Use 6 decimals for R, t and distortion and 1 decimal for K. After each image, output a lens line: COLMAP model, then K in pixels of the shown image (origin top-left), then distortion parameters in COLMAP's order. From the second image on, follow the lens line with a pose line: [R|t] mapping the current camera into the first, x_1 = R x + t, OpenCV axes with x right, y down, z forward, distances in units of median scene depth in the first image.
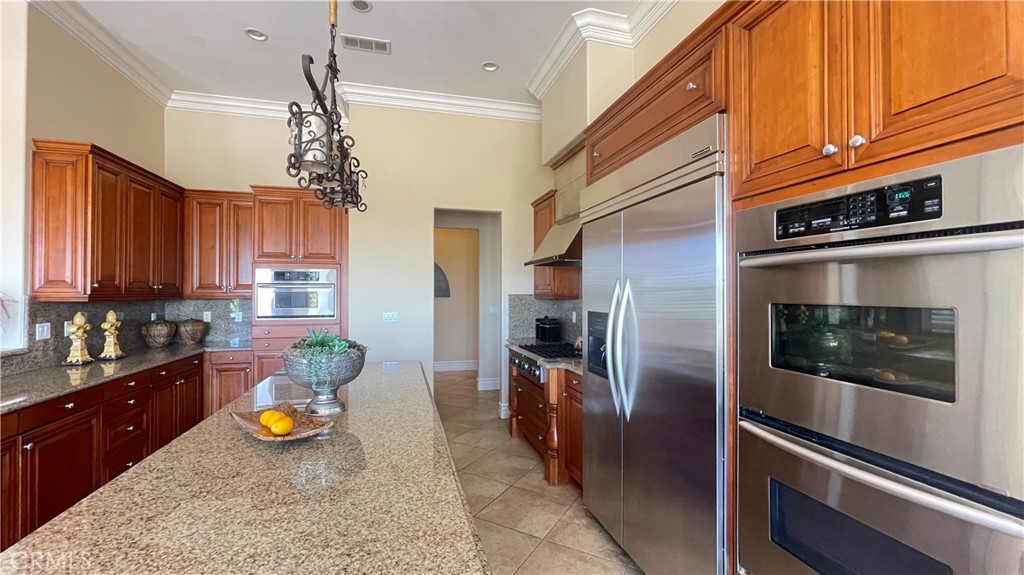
lens RADIAL K [[411.1, 0, 513.2], [0, 411.1, 287.2], [0, 0, 1]] dist [-0.001747, 0.000399]
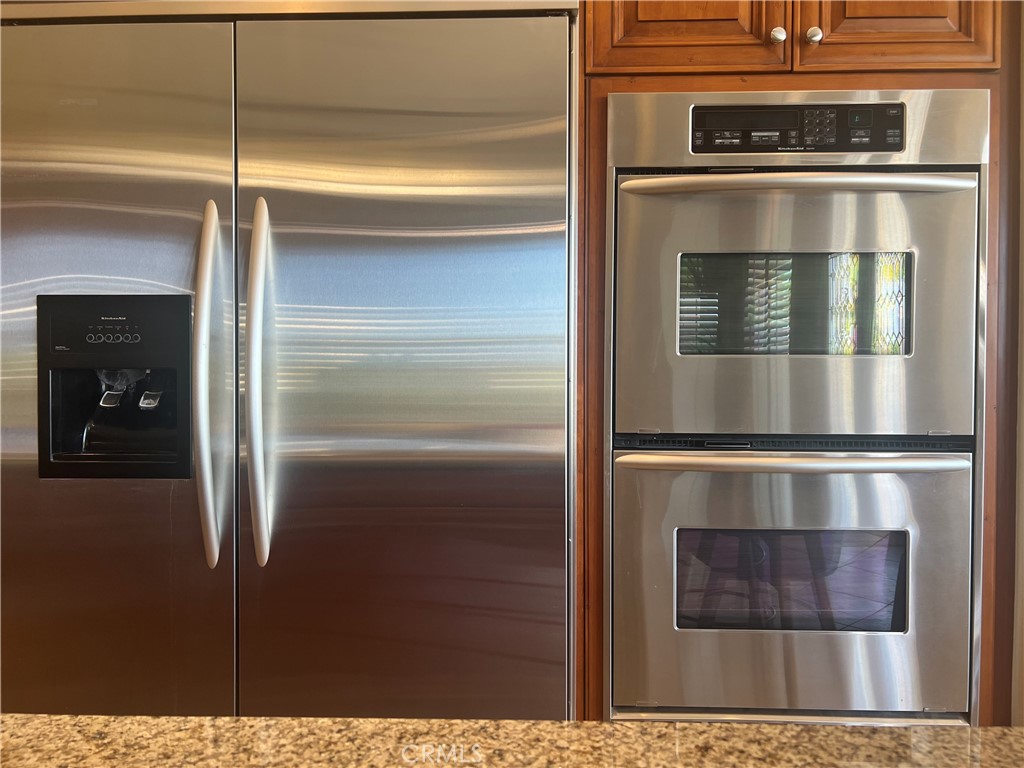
lens RADIAL K [[787.3, 0, 512.7], [0, 787.3, 377.8], [0, 0, 1]] dist [0.036725, -0.005573]
pose [[0.290160, 0.001486, 0.956977, -0.694307], [-0.013414, 0.999907, 0.002514, 0.265679], [-0.956884, -0.013566, 0.290153, 1.036524]]
